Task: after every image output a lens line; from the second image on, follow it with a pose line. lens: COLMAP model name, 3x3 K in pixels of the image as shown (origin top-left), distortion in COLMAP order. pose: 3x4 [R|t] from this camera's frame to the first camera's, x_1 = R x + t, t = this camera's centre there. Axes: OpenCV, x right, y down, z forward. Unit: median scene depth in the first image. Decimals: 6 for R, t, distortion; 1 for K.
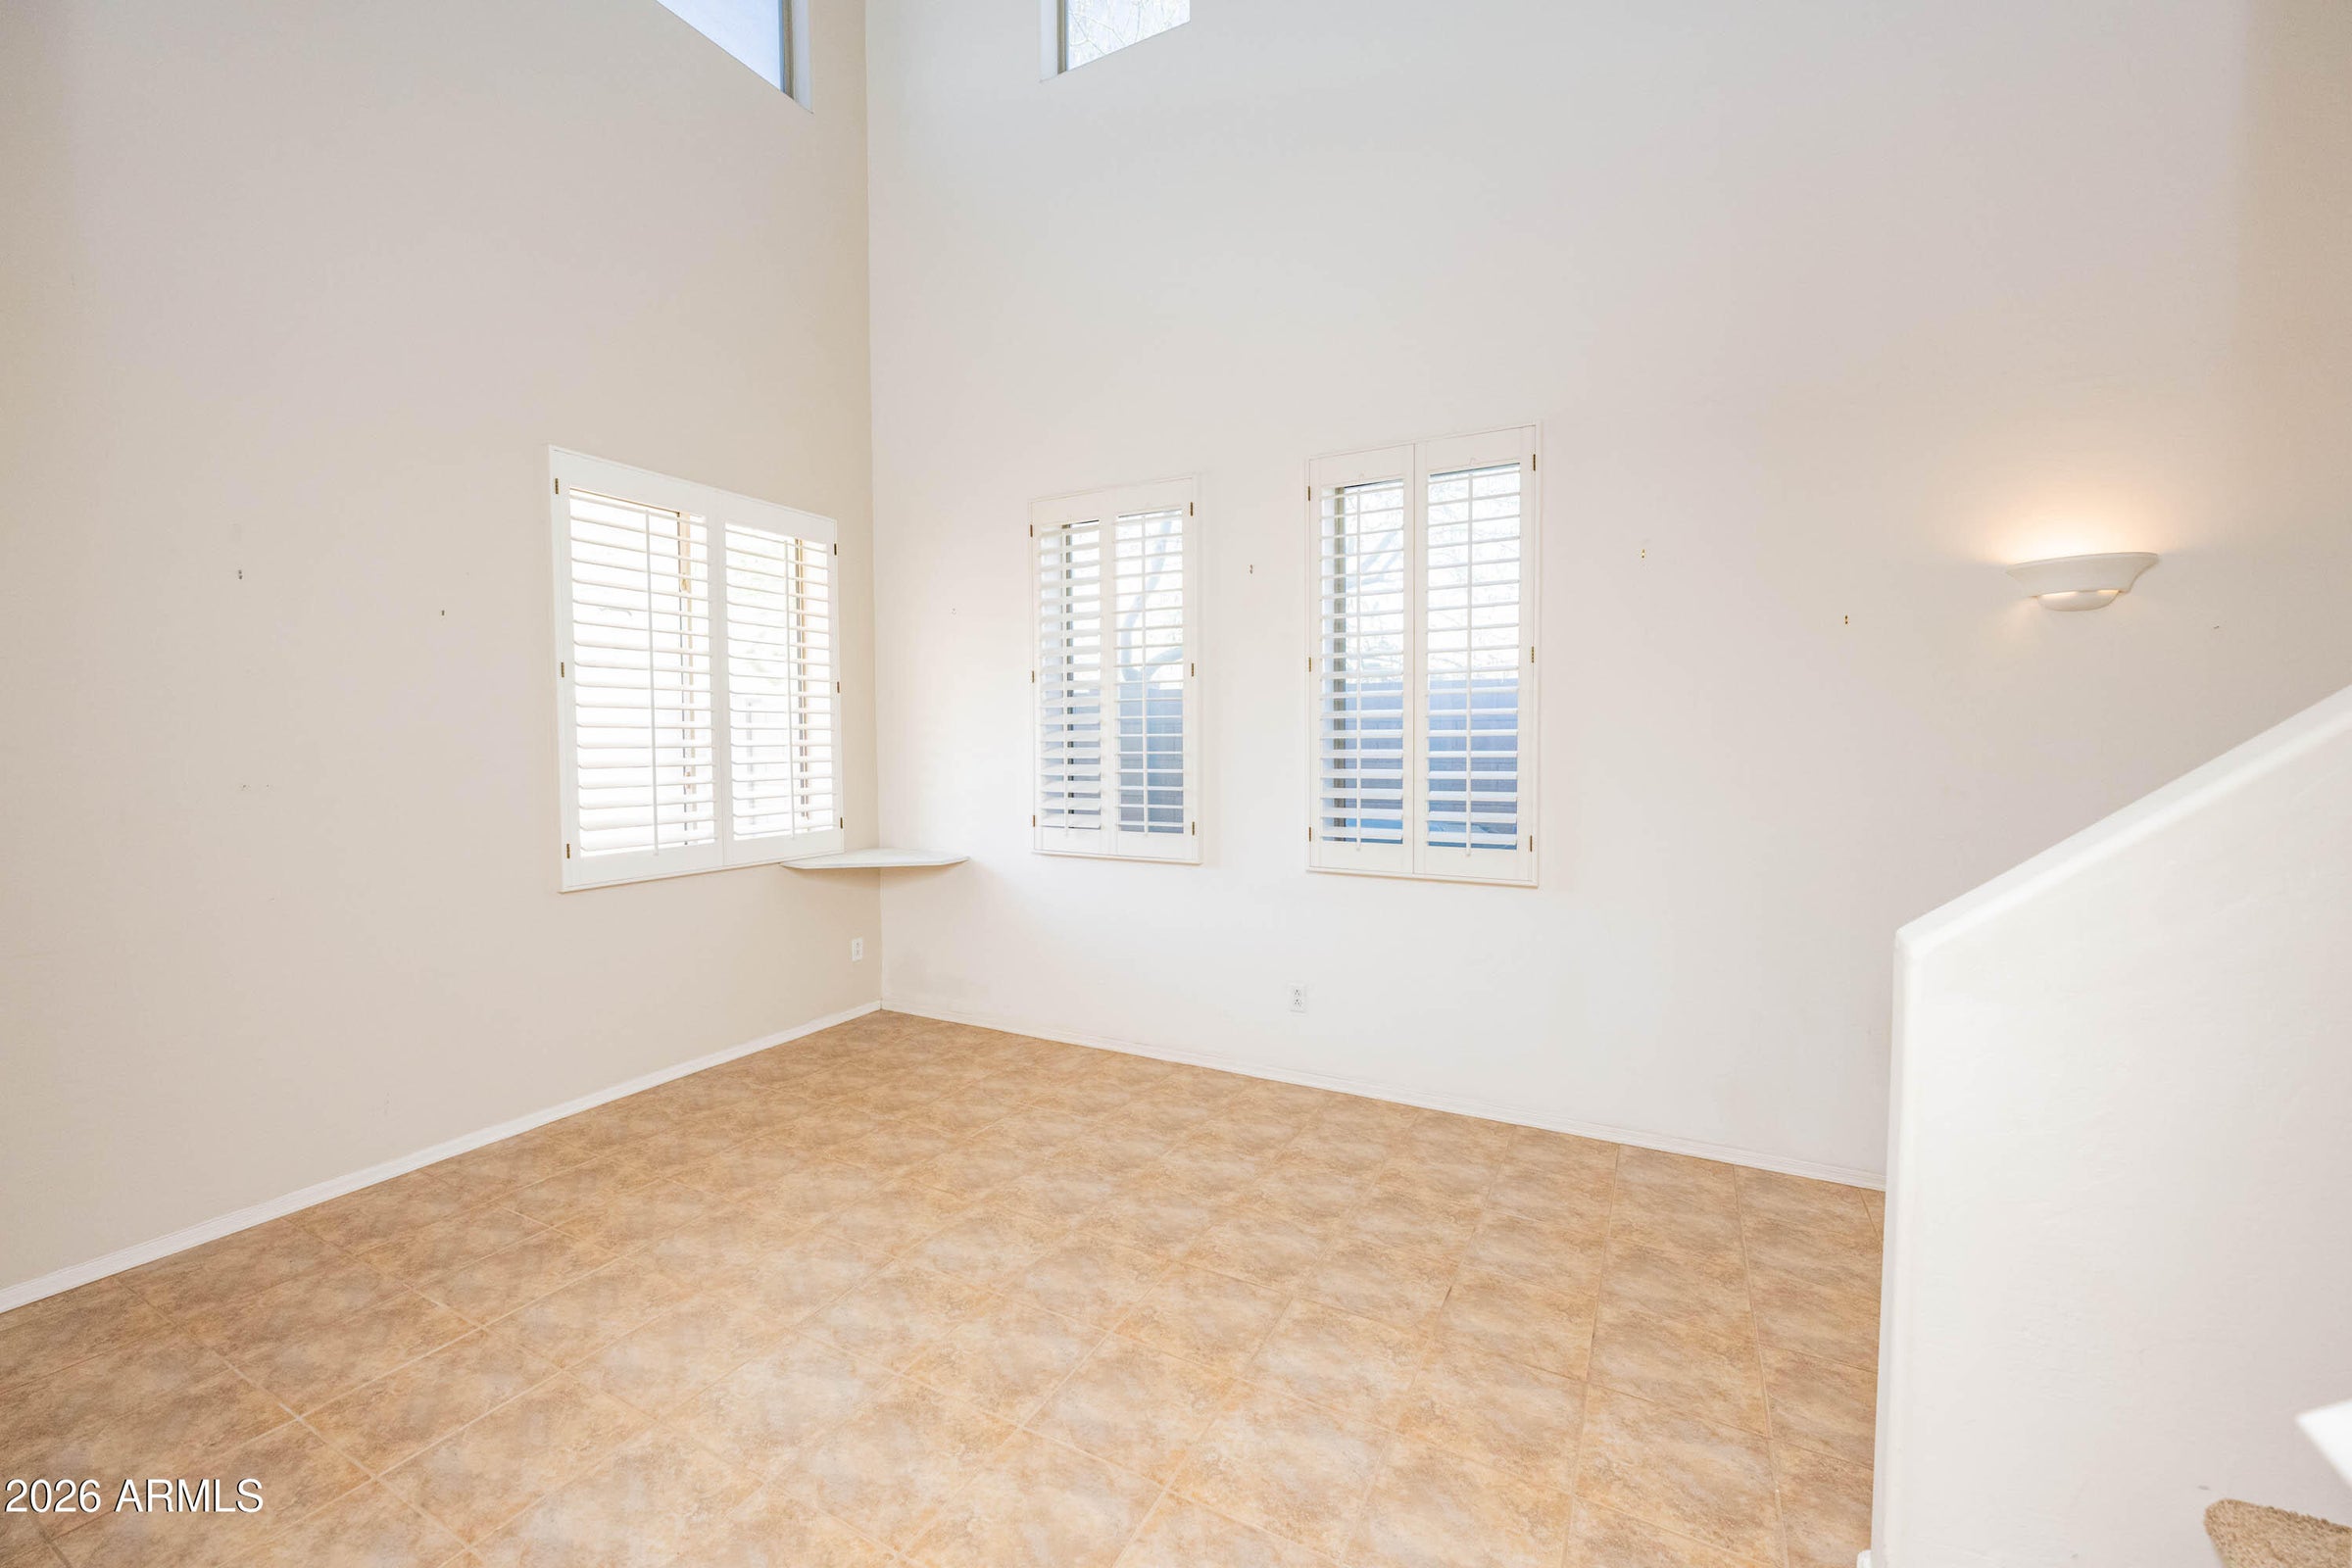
lens RADIAL K [[935.7, 0, 1178.5], [0, 935.7, 780.3], [0, 0, 1]] dist [-0.000511, 0.000175]
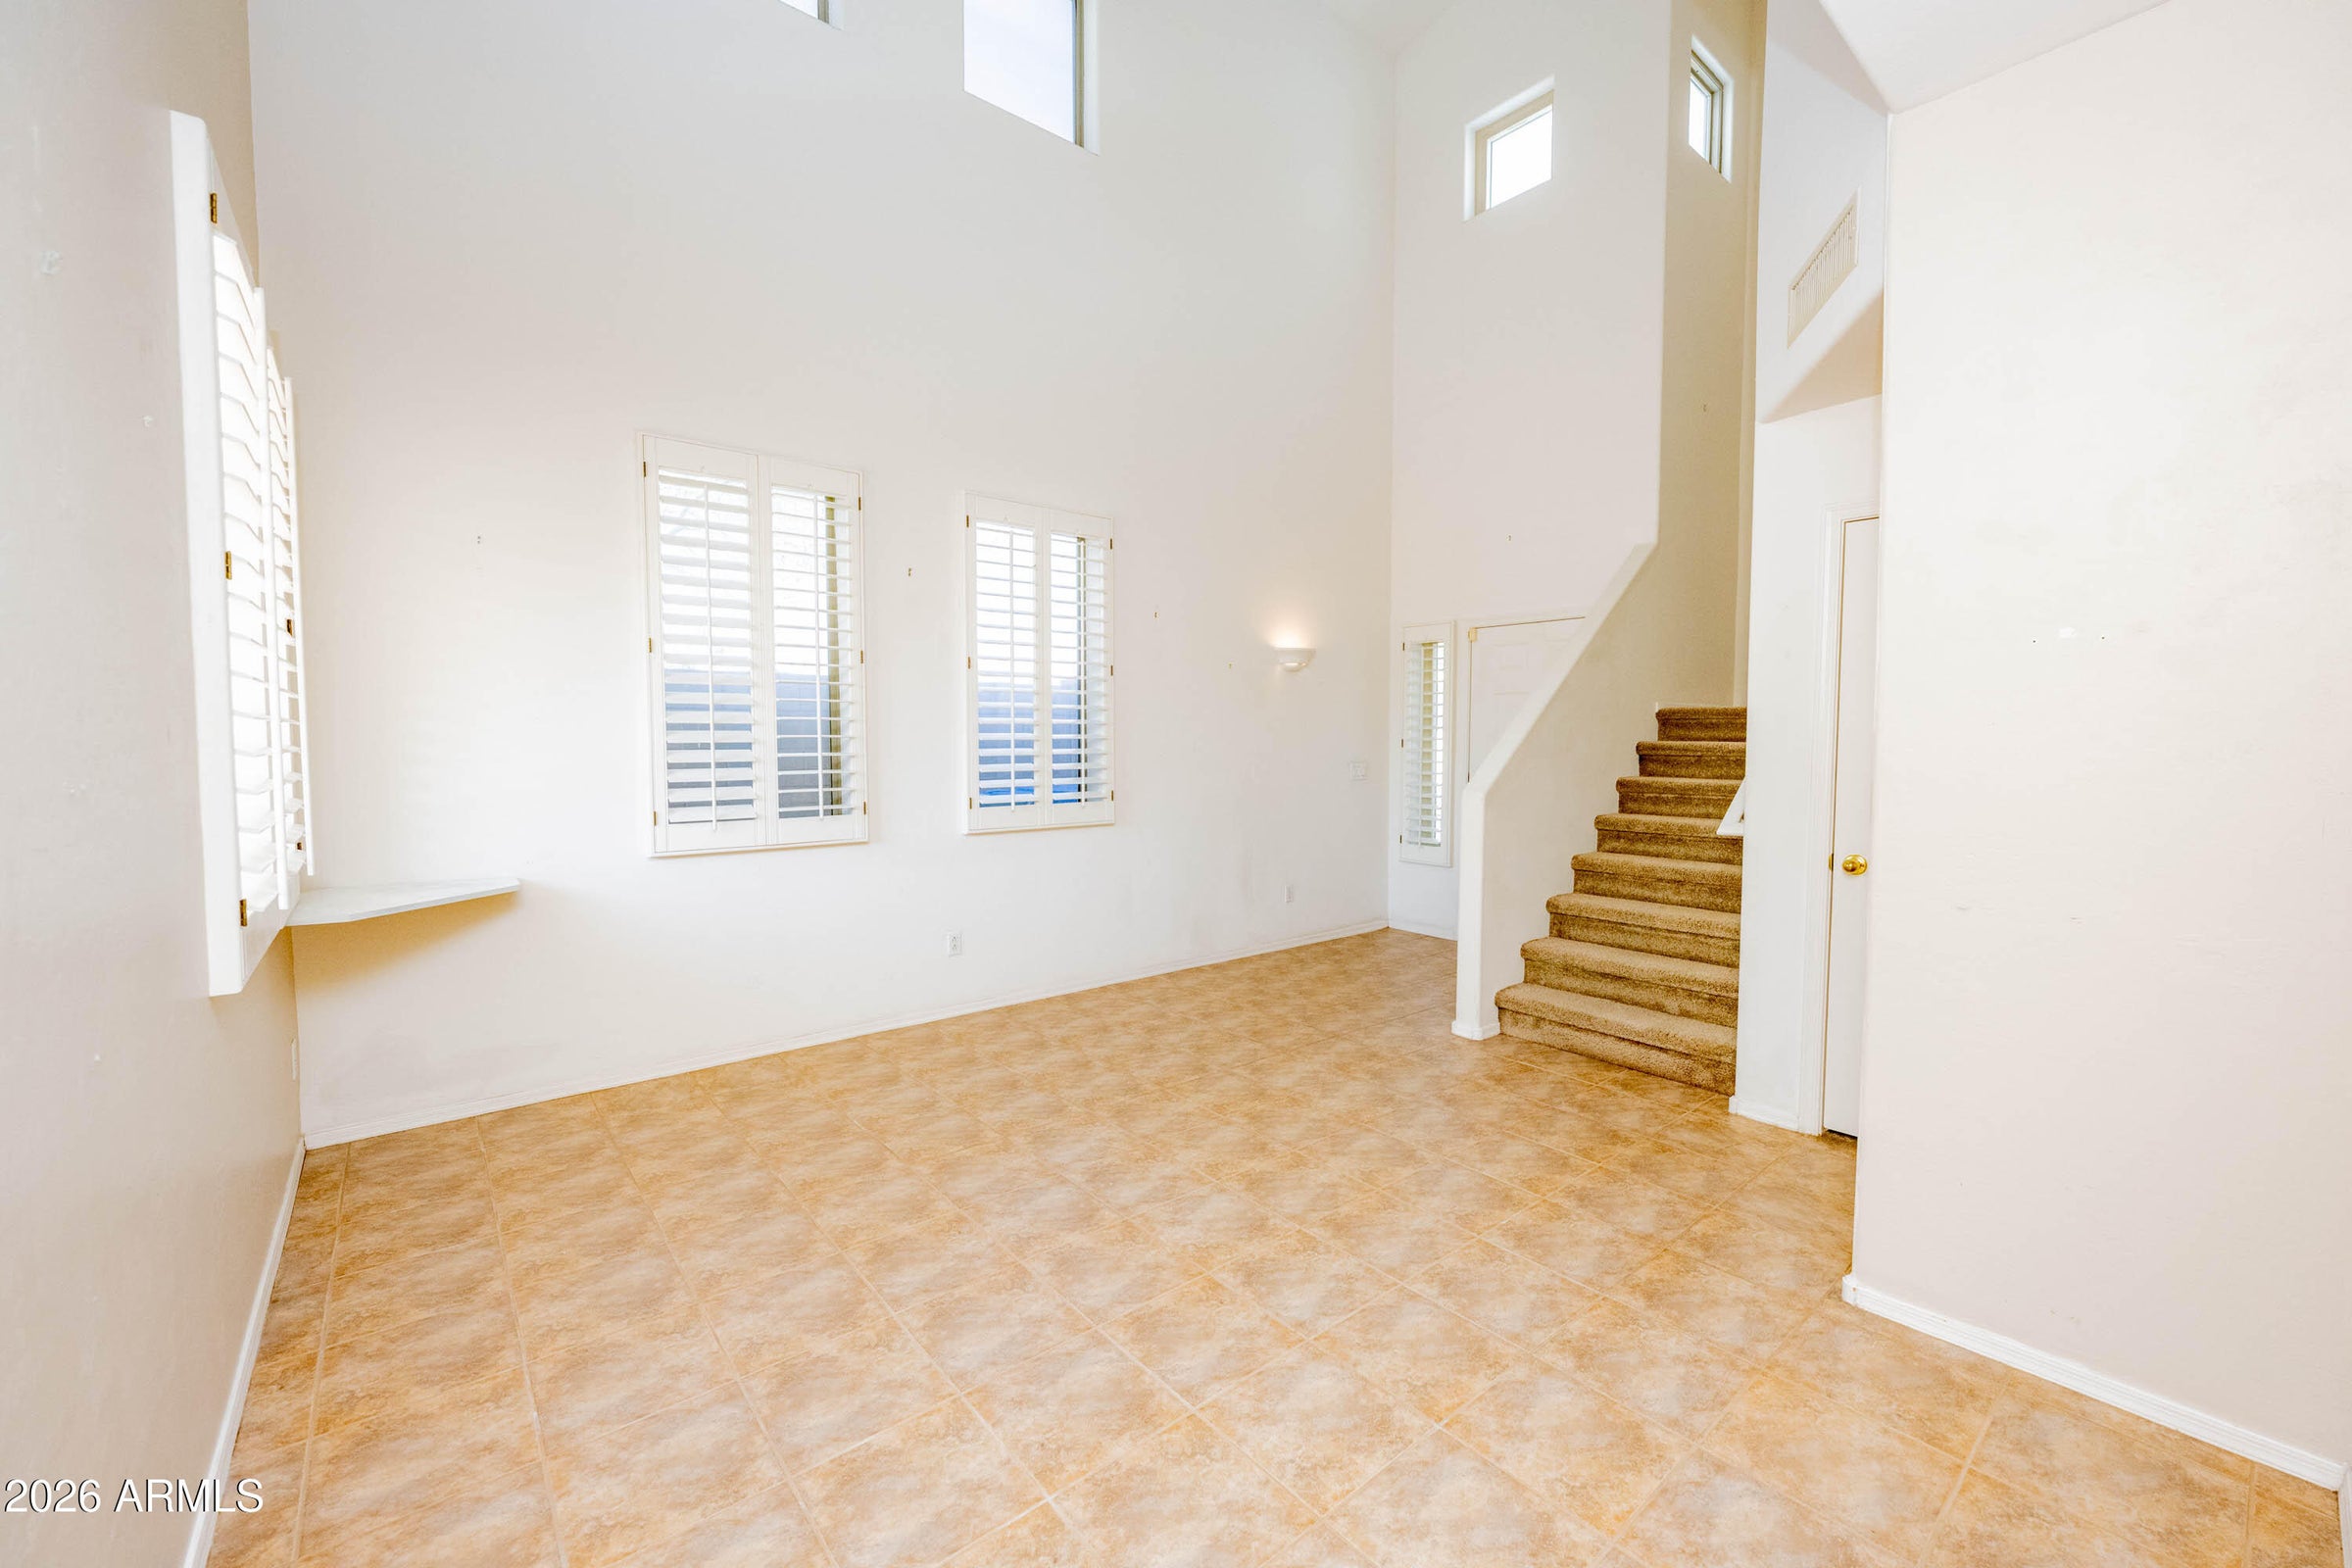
lens RADIAL K [[935.7, 0, 1178.5], [0, 935.7, 780.3], [0, 0, 1]] dist [-0.000511, 0.000175]
pose [[0.377303, -0.038712, 0.925280, -0.993701], [0.039175, 0.998899, 0.025818, 0.008012], [-0.925261, 0.026507, 0.378405, 0.331173]]
